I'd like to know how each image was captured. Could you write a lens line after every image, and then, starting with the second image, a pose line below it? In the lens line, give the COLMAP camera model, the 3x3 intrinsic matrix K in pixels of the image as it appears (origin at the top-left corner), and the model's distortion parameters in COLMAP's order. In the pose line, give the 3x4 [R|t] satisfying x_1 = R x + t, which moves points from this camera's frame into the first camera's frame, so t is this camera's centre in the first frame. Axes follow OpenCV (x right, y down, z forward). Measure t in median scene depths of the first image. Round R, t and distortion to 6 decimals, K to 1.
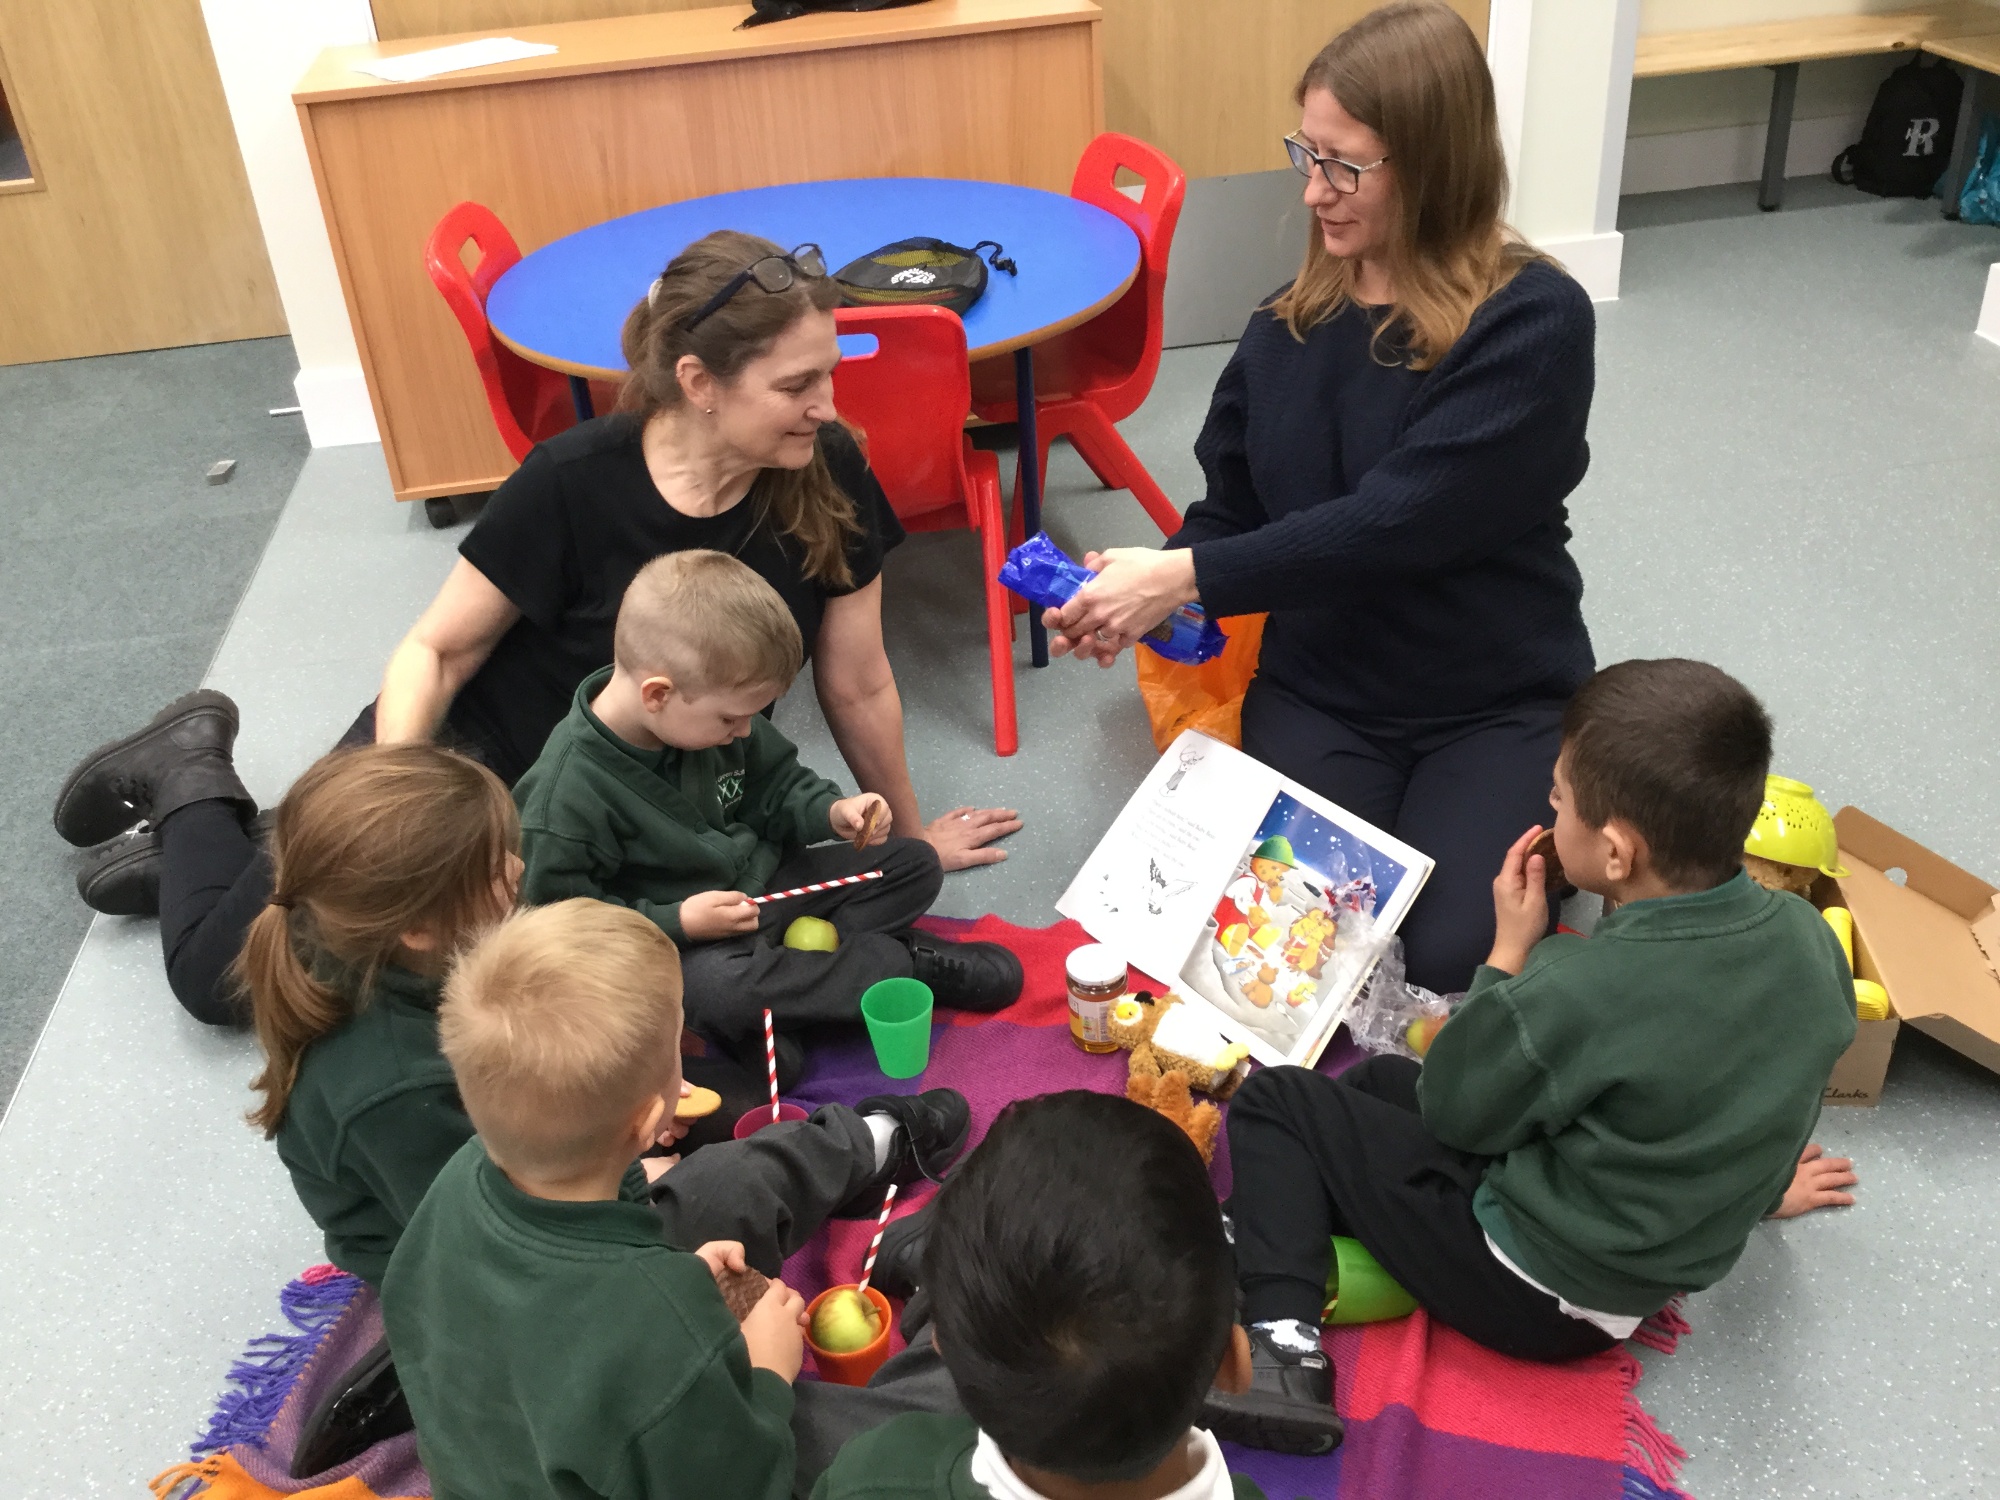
lens RADIAL K [[1848.6, 0, 998.3], [0, 1848.6, 747.6], [0, 0, 1]] dist [0.014960, 0.000000]
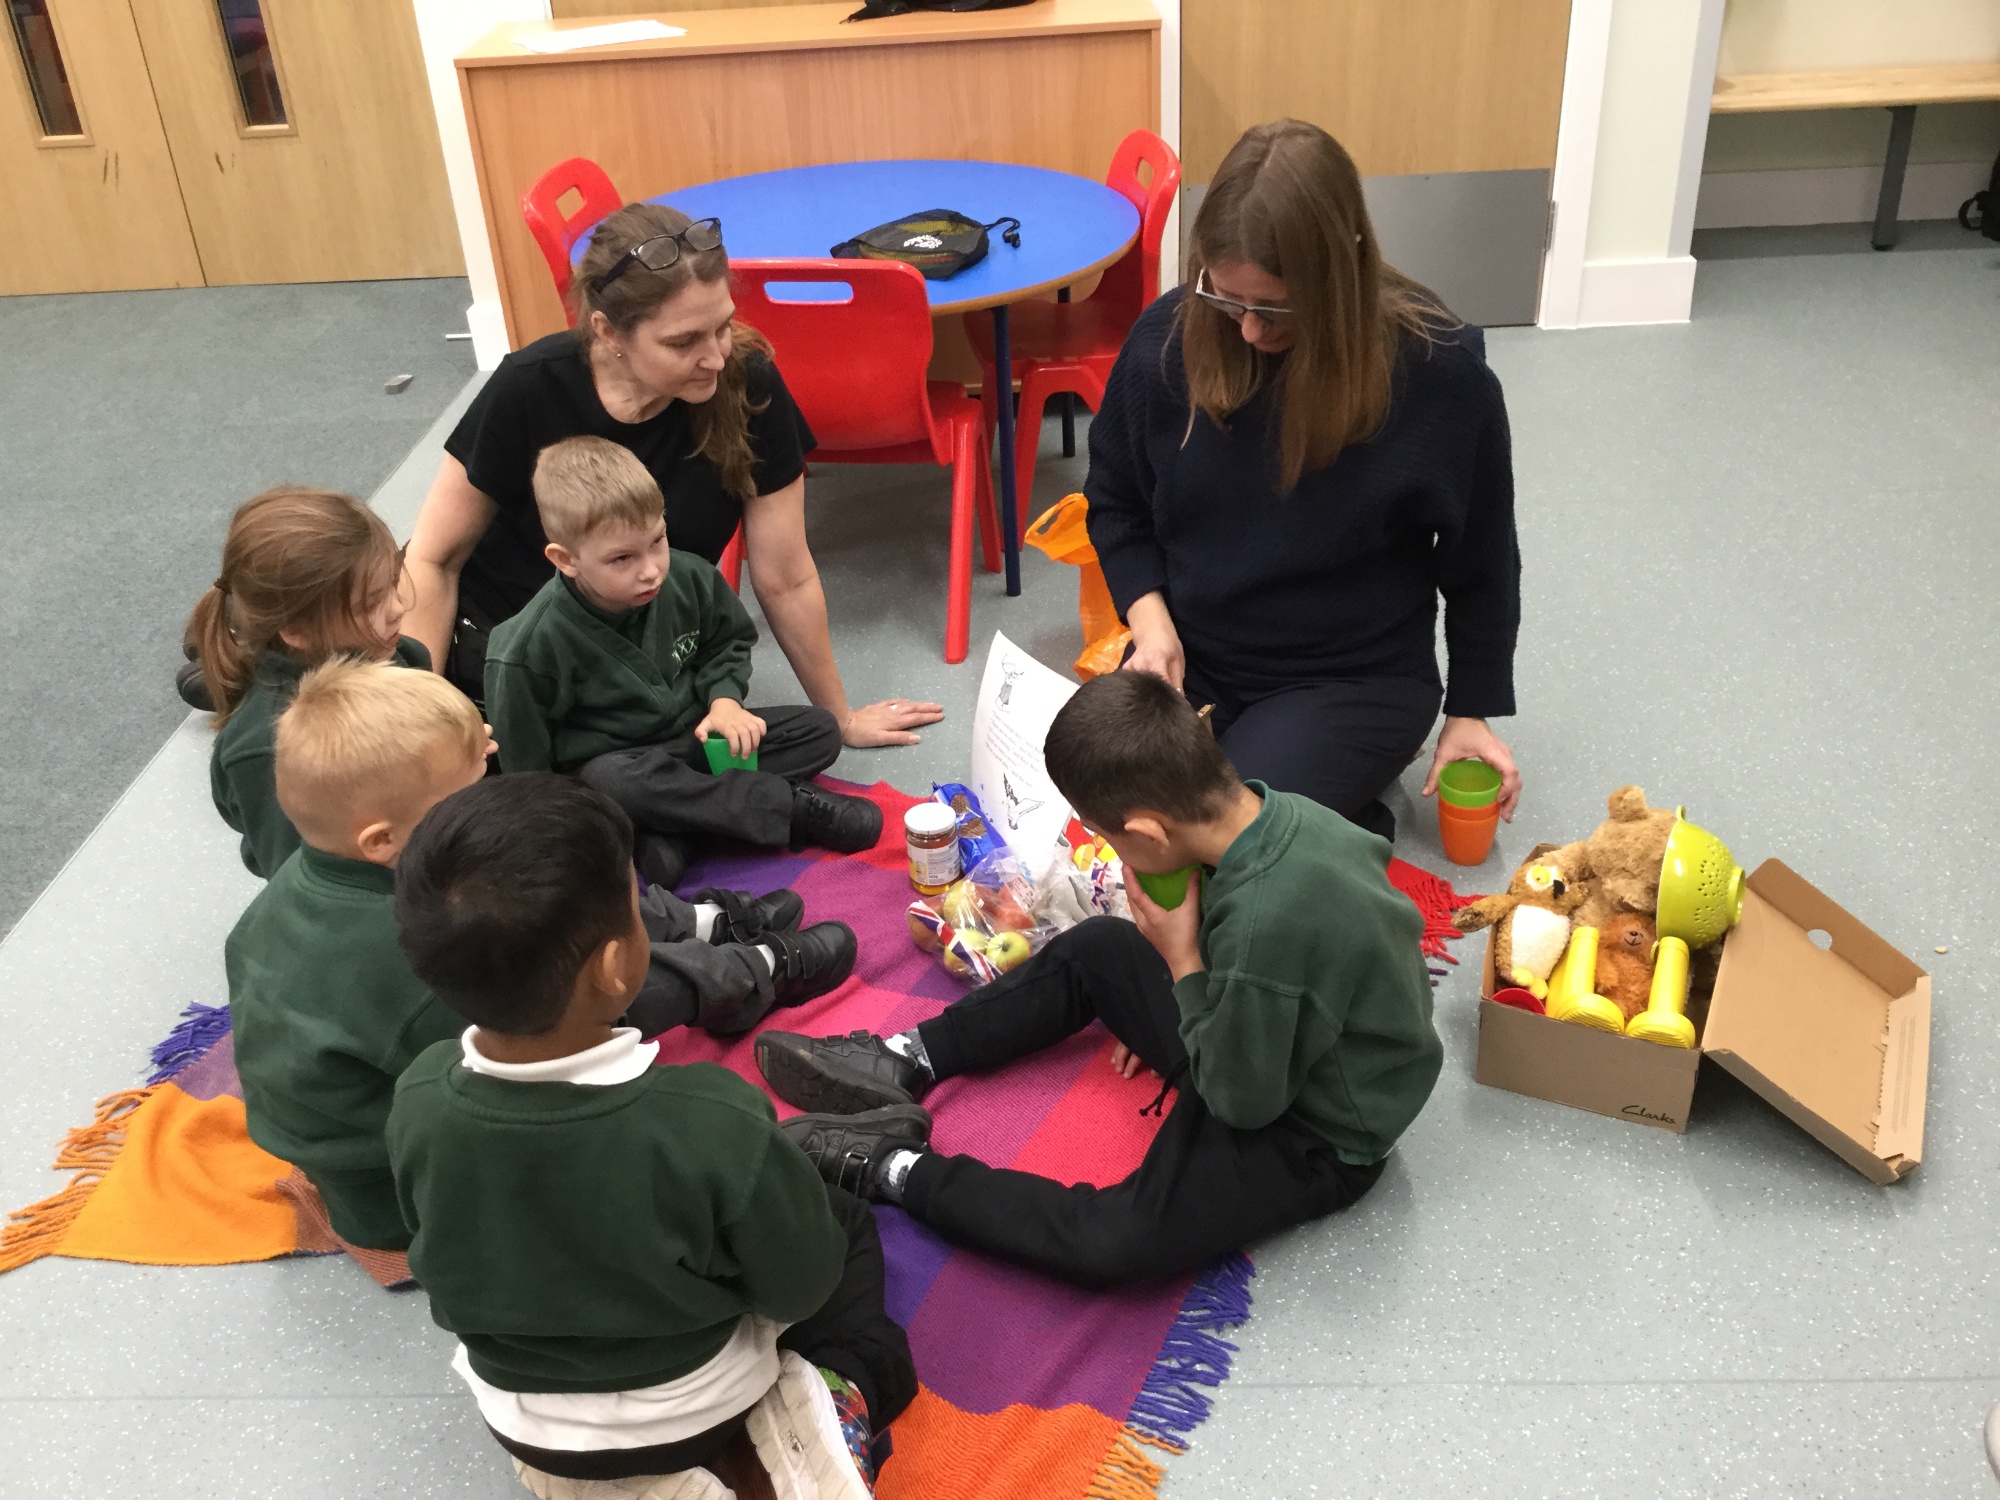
lens RADIAL K [[1848.6, 0, 1002.5], [0, 1848.6, 751.9], [0, 0, 1]] dist [0.014960, 0.000000]
pose [[0.983993, 0.103605, -0.144993, 0.168999], [-0.103882, 0.994573, 0.005678, 0.040512], [0.144795, 0.009476, 0.989416, -0.105317]]
